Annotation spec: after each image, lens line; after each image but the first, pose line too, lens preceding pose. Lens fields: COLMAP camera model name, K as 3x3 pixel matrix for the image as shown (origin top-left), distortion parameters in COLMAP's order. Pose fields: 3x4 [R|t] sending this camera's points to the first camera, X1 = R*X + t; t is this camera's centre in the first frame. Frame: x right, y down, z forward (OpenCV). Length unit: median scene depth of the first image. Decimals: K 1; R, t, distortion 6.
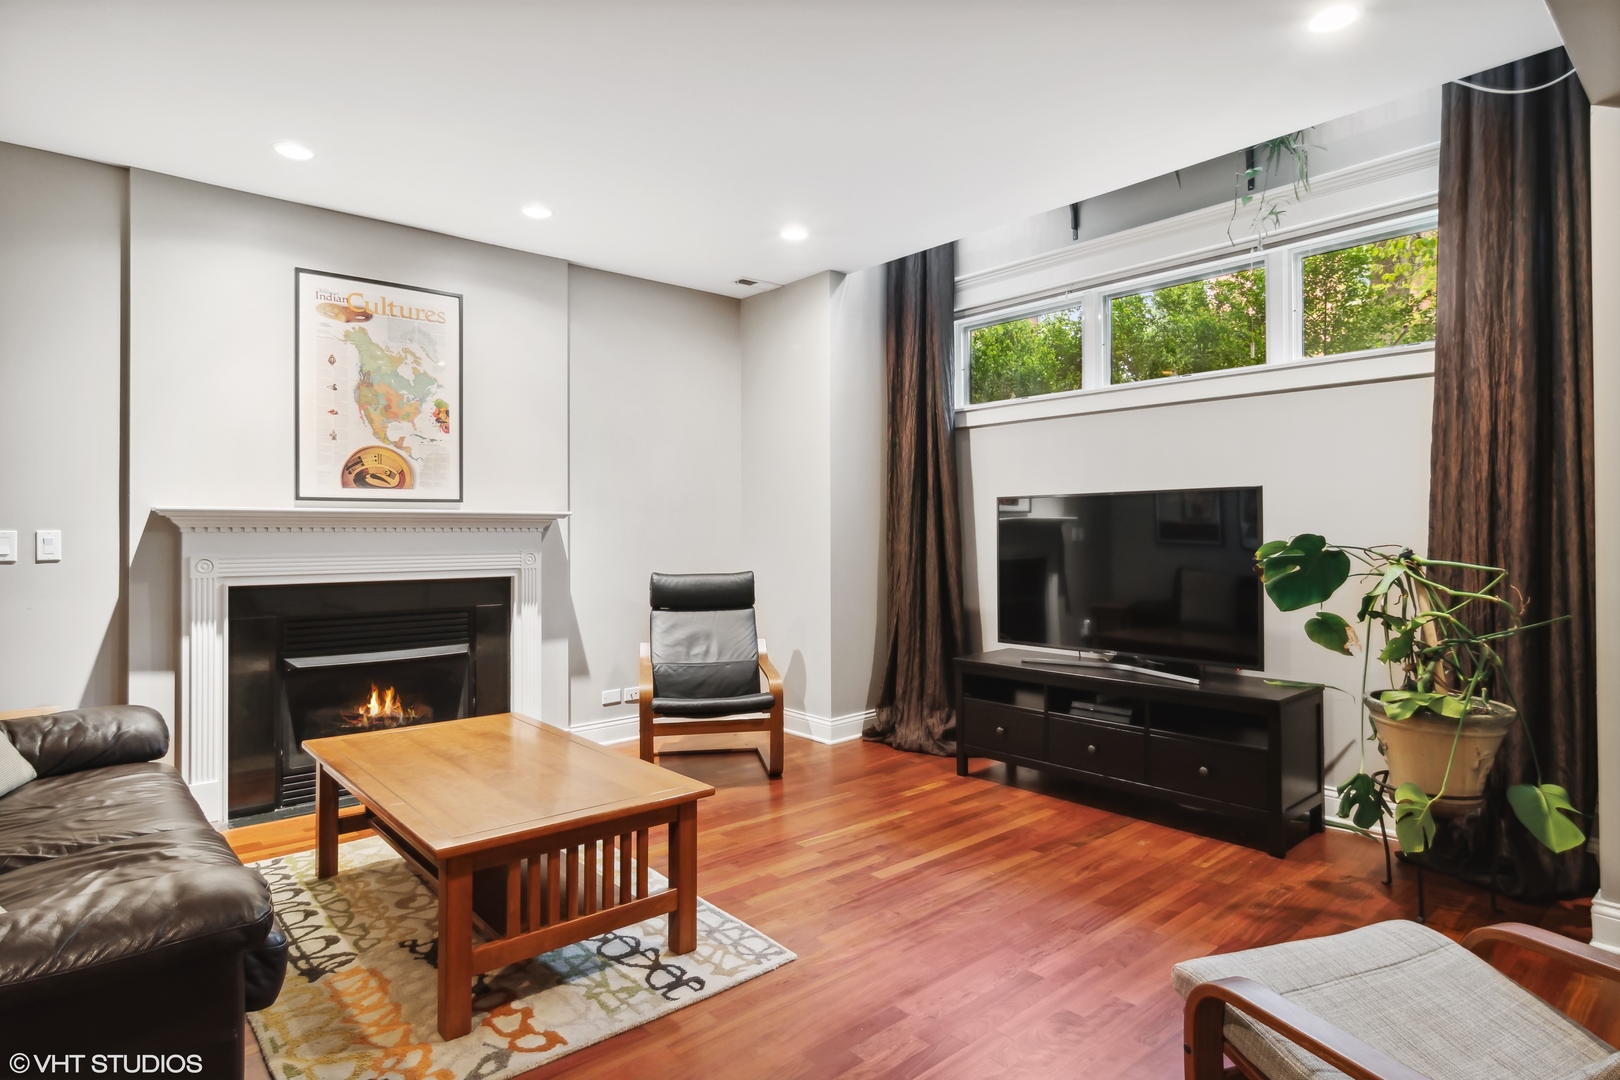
lens RADIAL K [[885.4, 0, 798.3], [0, 885.4, 529.5], [0, 0, 1]] dist [-0.000481, 0.001090]
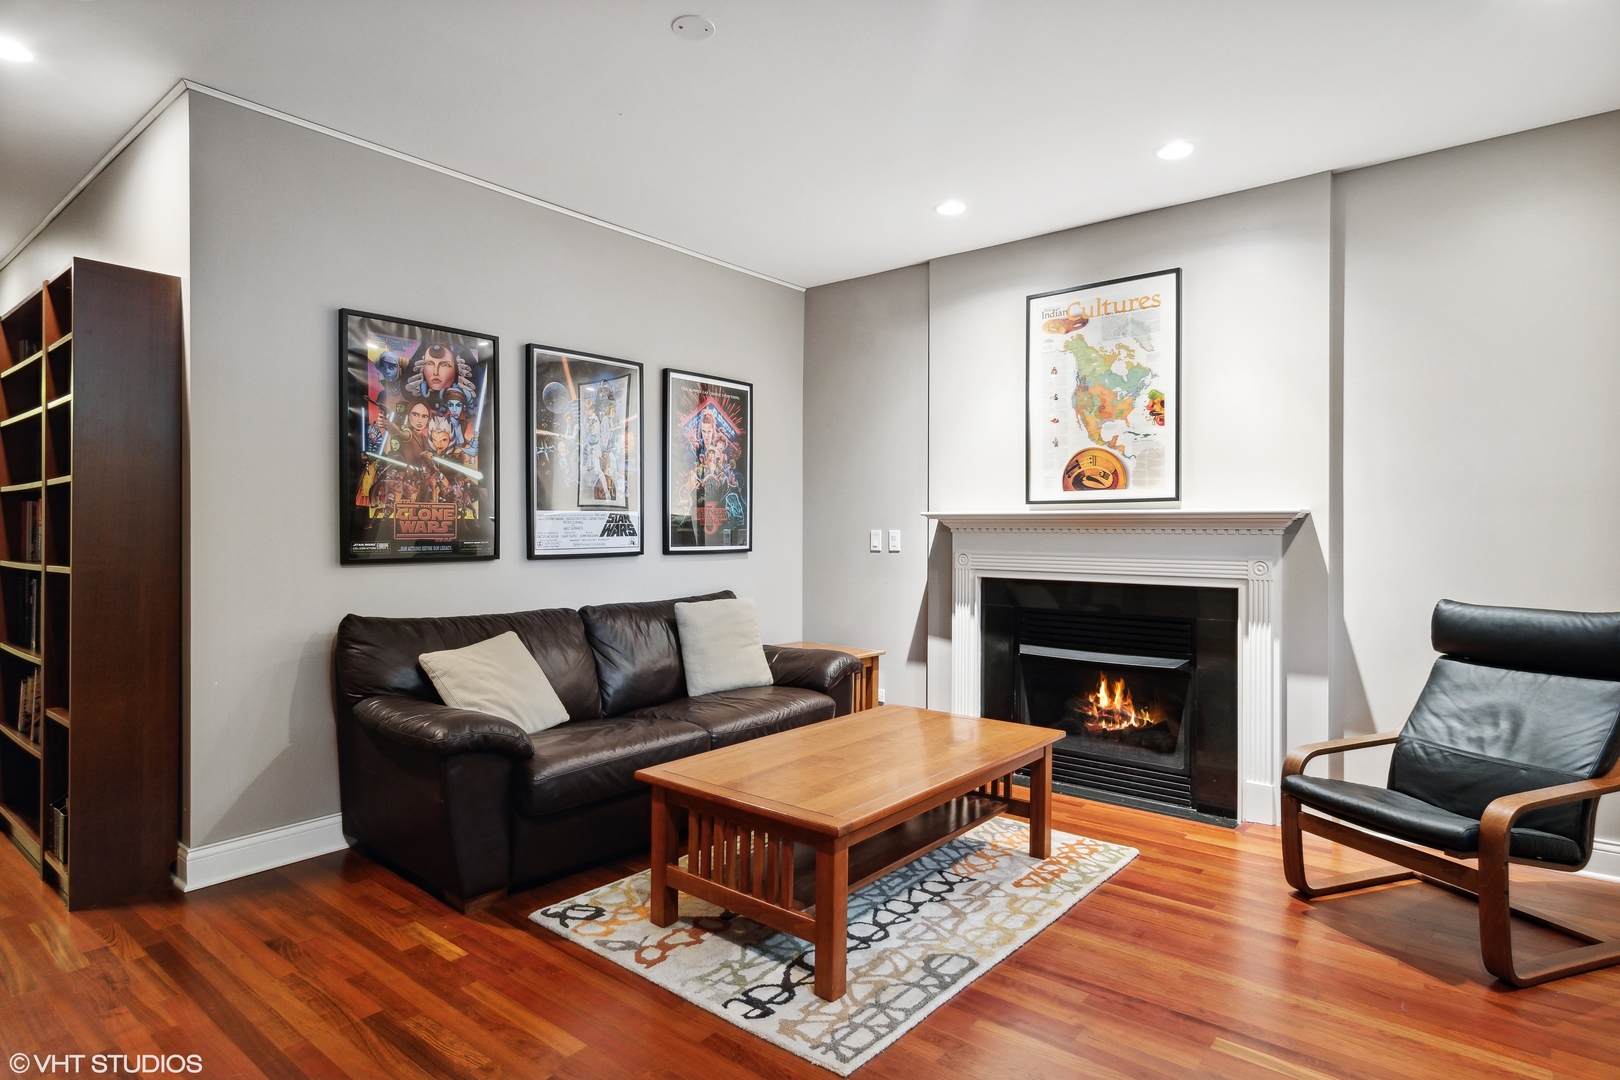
lens RADIAL K [[885.4, 0, 806.9], [0, 885.4, 537.0], [0, 0, 1]] dist [-0.000481, 0.001090]
pose [[0.165353, 0.009614, -0.986188, 0.467925], [-0.003884, 0.999951, 0.009097, -0.000818], [0.986227, 0.002326, 0.165382, 0.513800]]
